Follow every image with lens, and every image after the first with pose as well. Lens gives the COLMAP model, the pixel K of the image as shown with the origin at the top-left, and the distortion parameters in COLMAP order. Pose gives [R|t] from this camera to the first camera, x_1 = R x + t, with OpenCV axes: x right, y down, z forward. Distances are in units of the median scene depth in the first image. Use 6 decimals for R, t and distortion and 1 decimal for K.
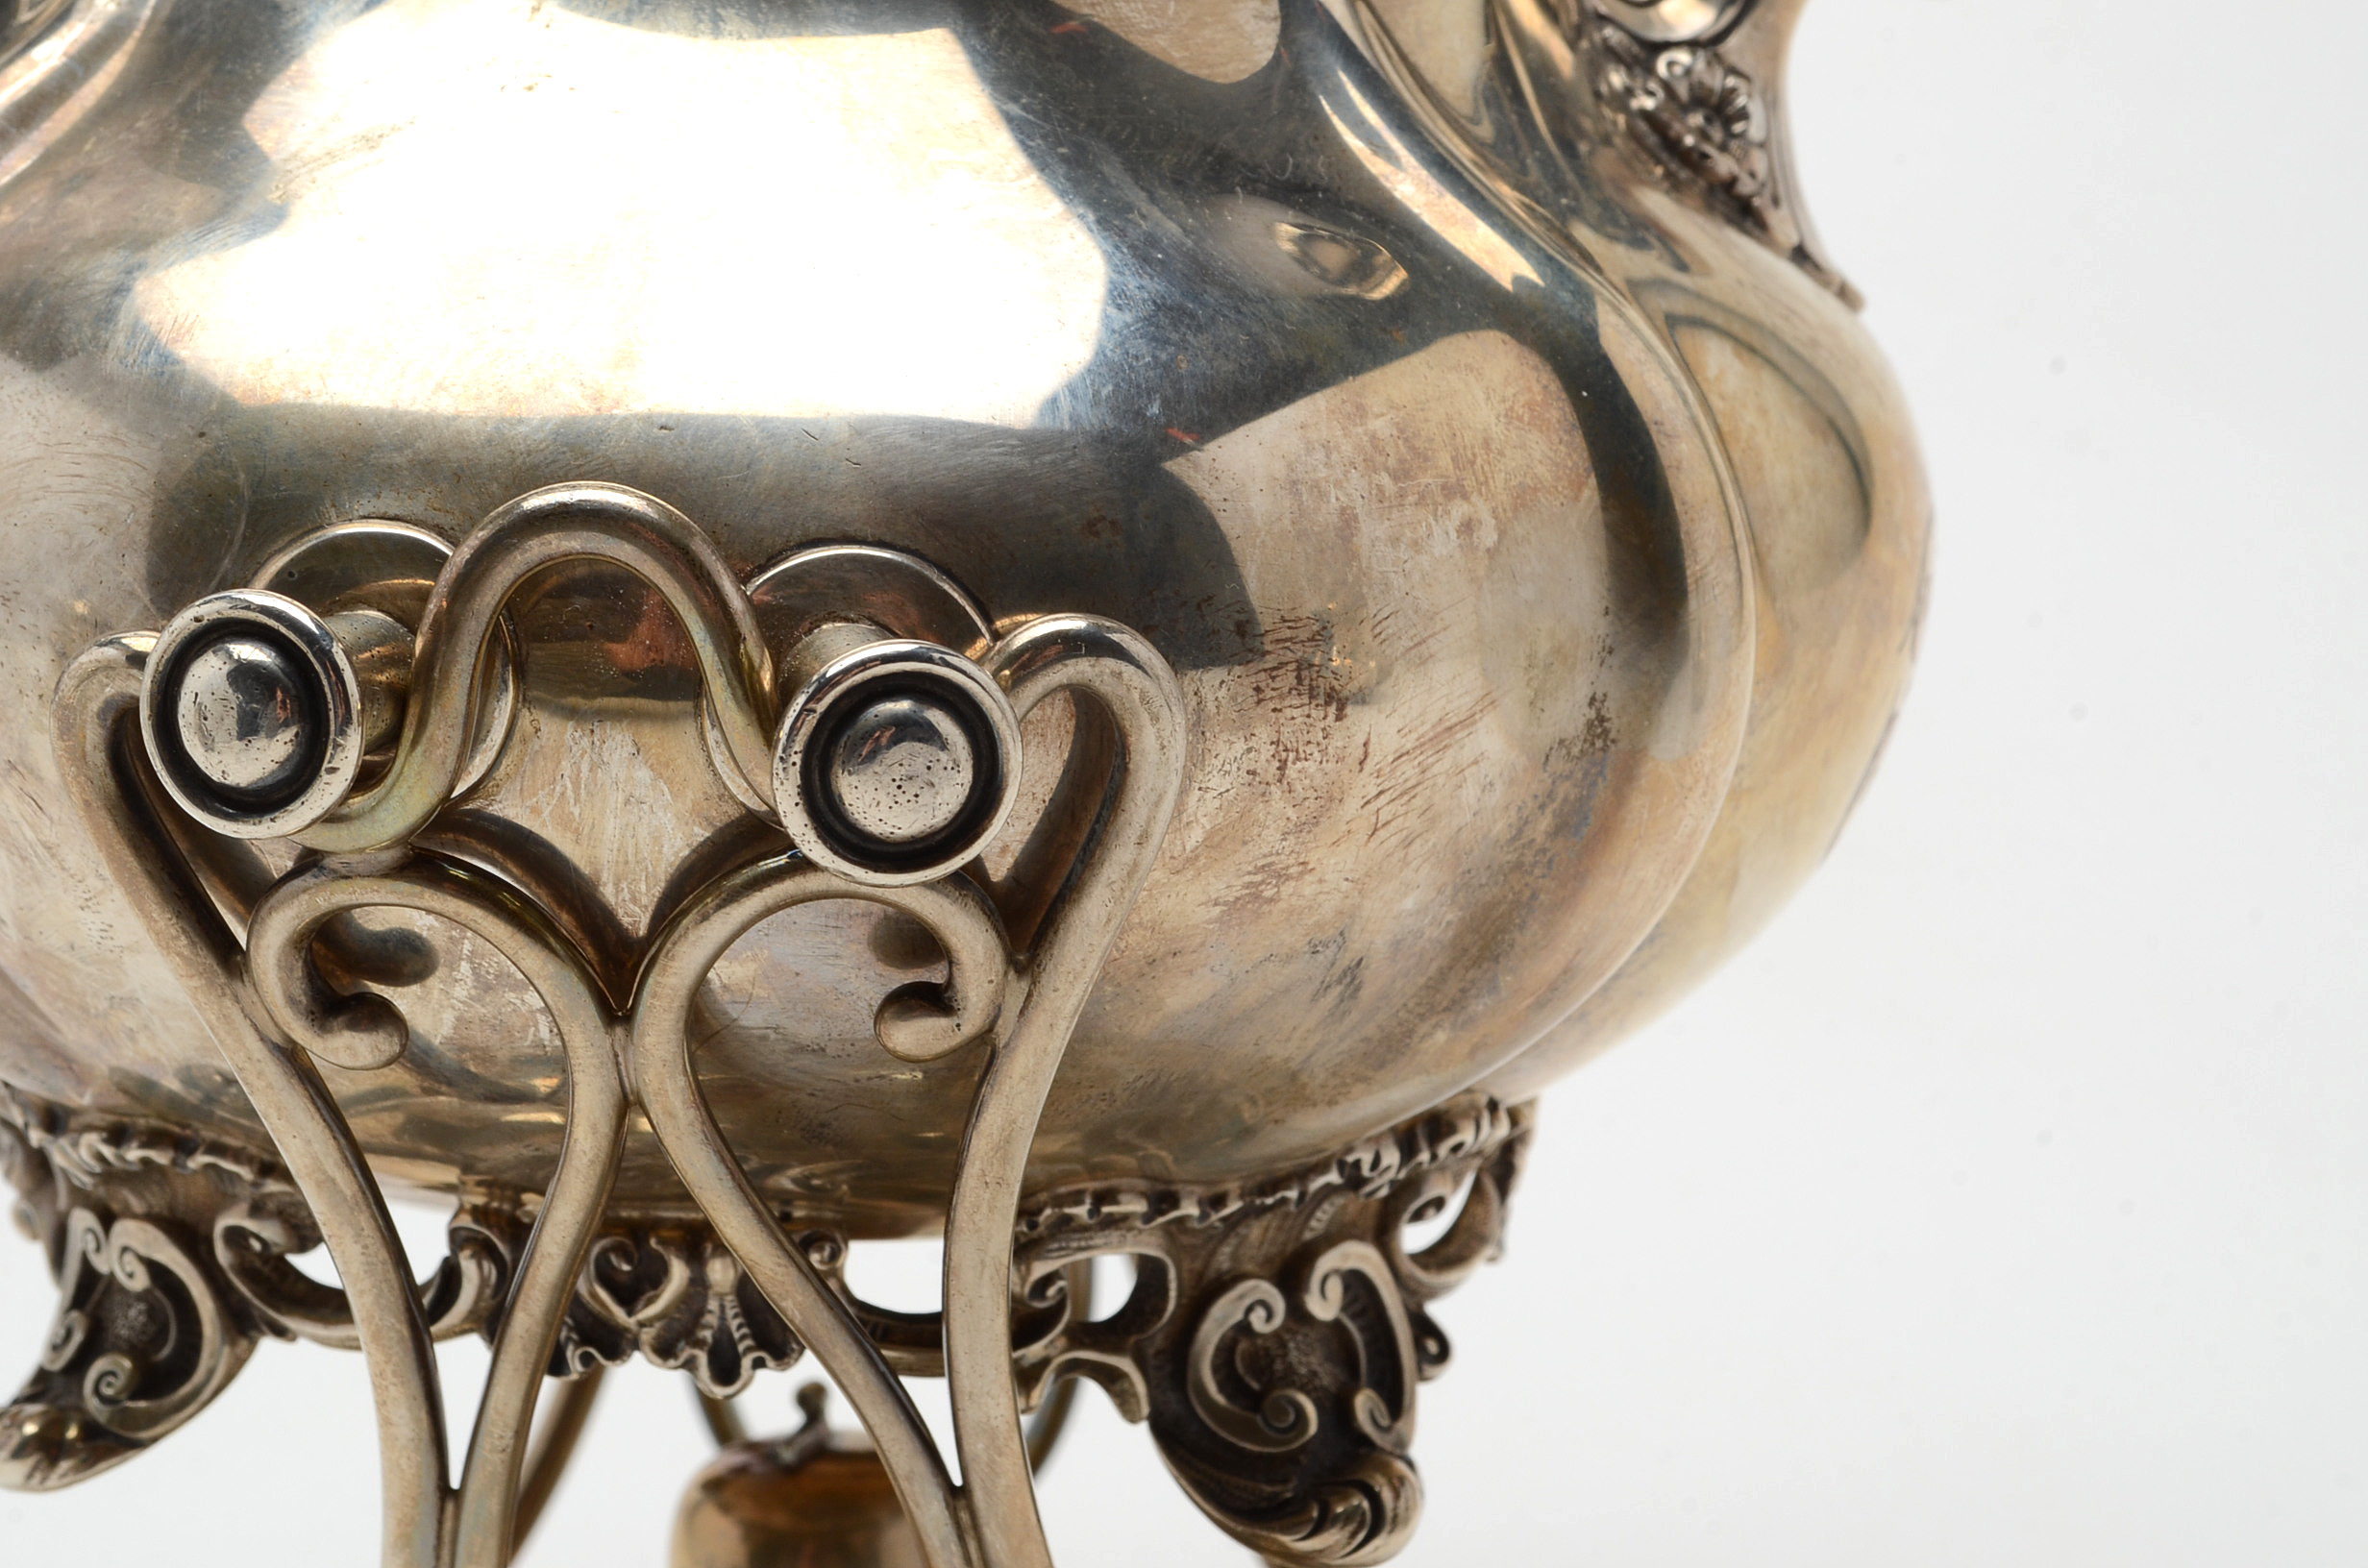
lens RADIAL K [[5237.0, 0, 1184.0], [0, 5237.0, 784.0], [0, 0, 1]] dist [0.051572, -0.207813]
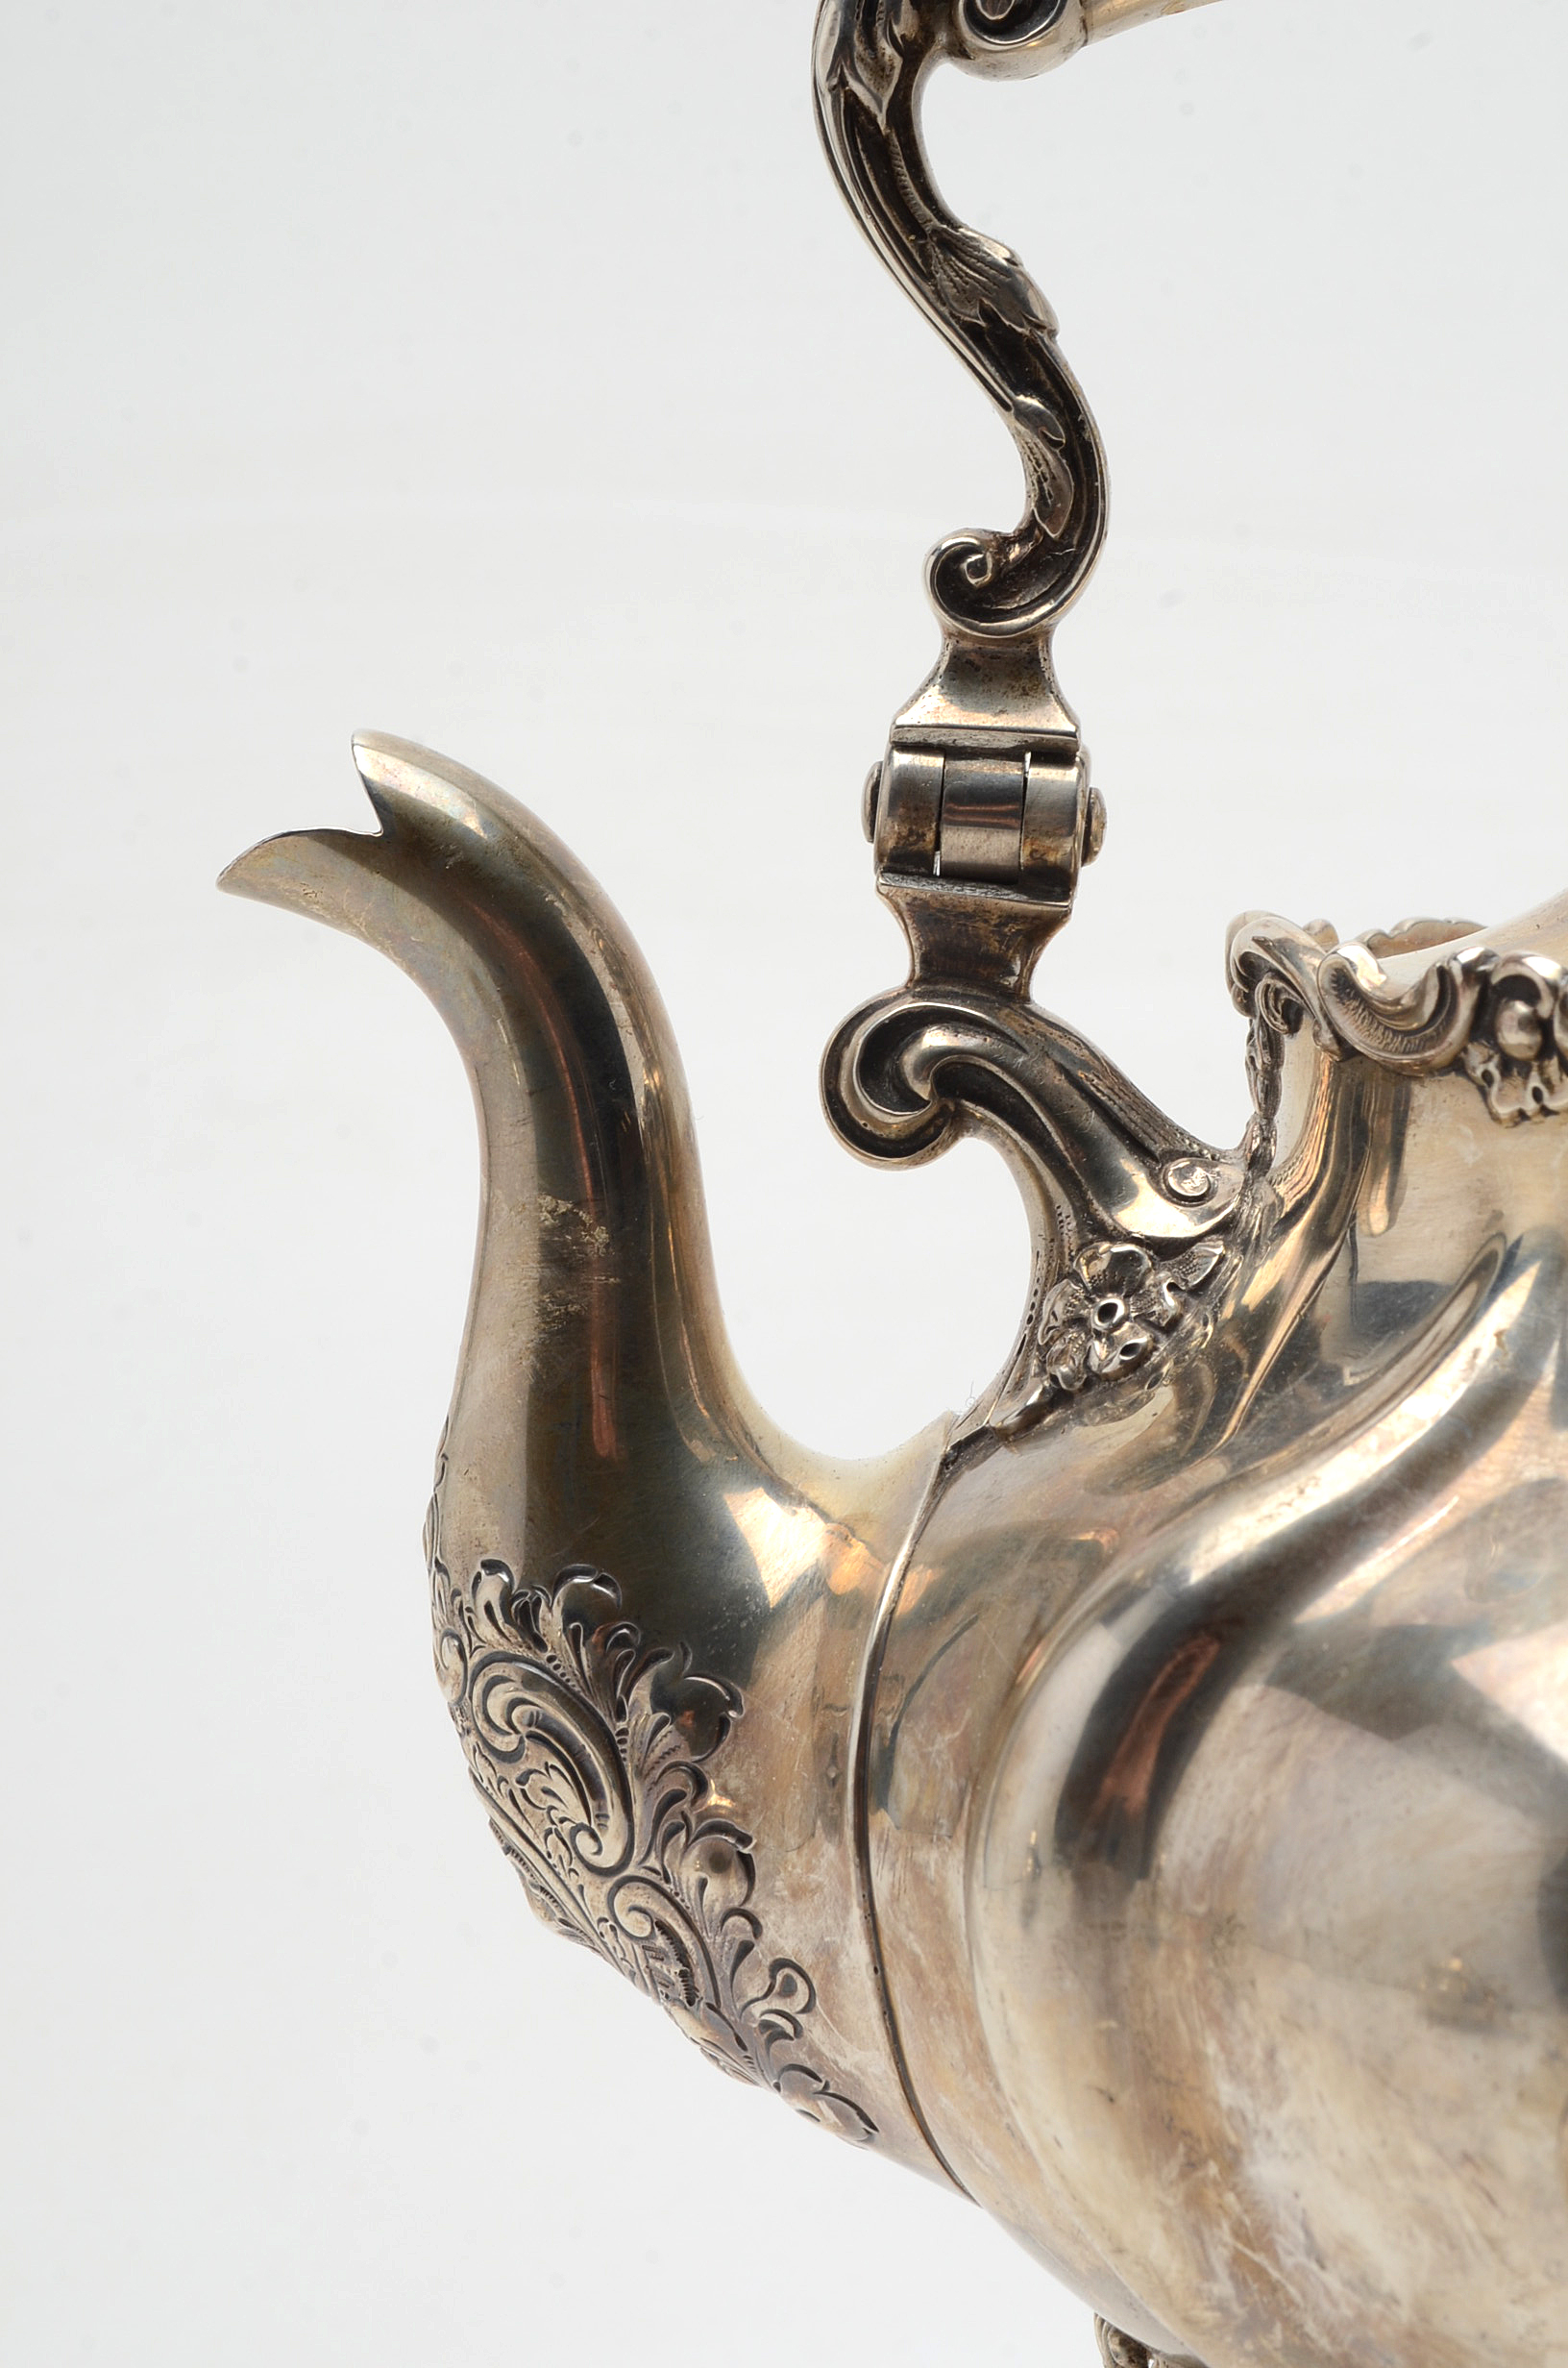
lens RADIAL K [[5237.0, 0, 784.0], [0, 5237.0, 1184.0], [0, 0, 1]] dist [0.051572, -0.207813]
pose [[0.998762, 0.044392, -0.022466, -0.324119], [-0.046439, 0.993825, -0.100771, -0.076794], [0.017854, 0.101689, 0.994656, -0.003270]]
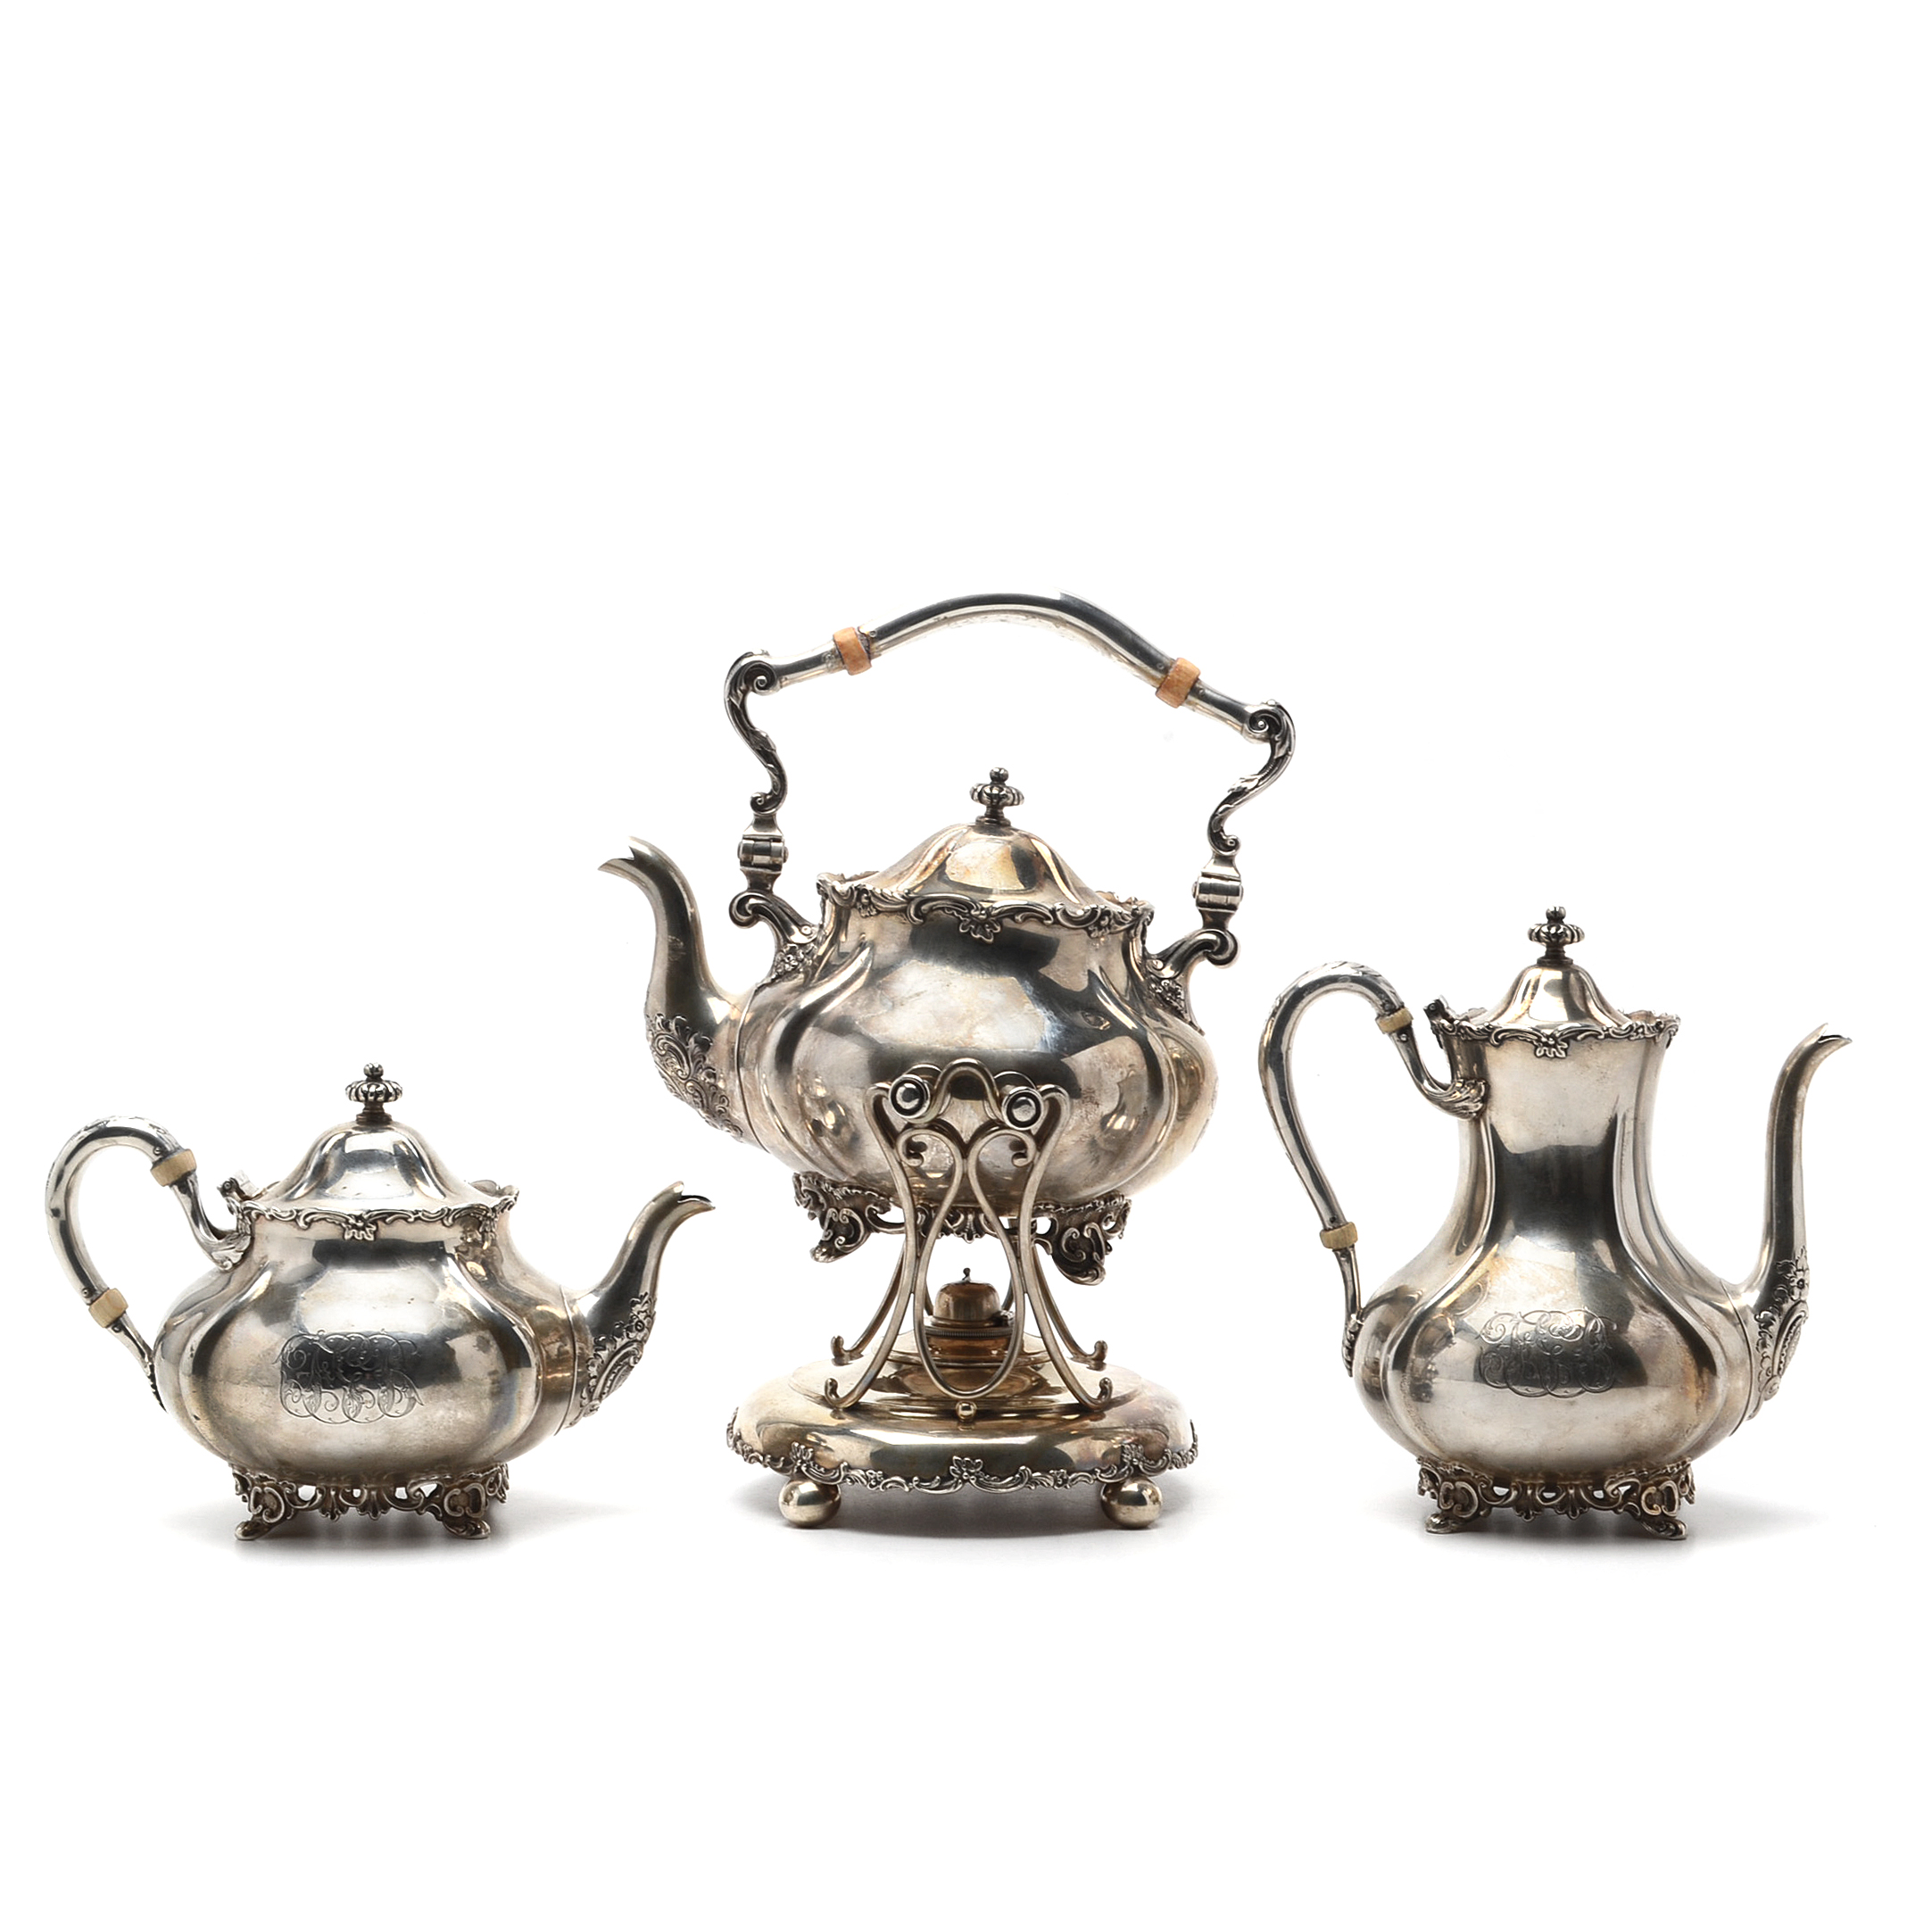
lens RADIAL K [[4457.6, 0, 966.0], [0, 4457.6, 966.0], [0, 0, 1]] dist [0.023828, 0.398601]
pose [[0.999071, 0.031520, 0.029385, -0.232330], [-0.028356, 0.994331, -0.102474, 0.300646], [-0.032449, 0.101546, 0.994302, -3.389783]]
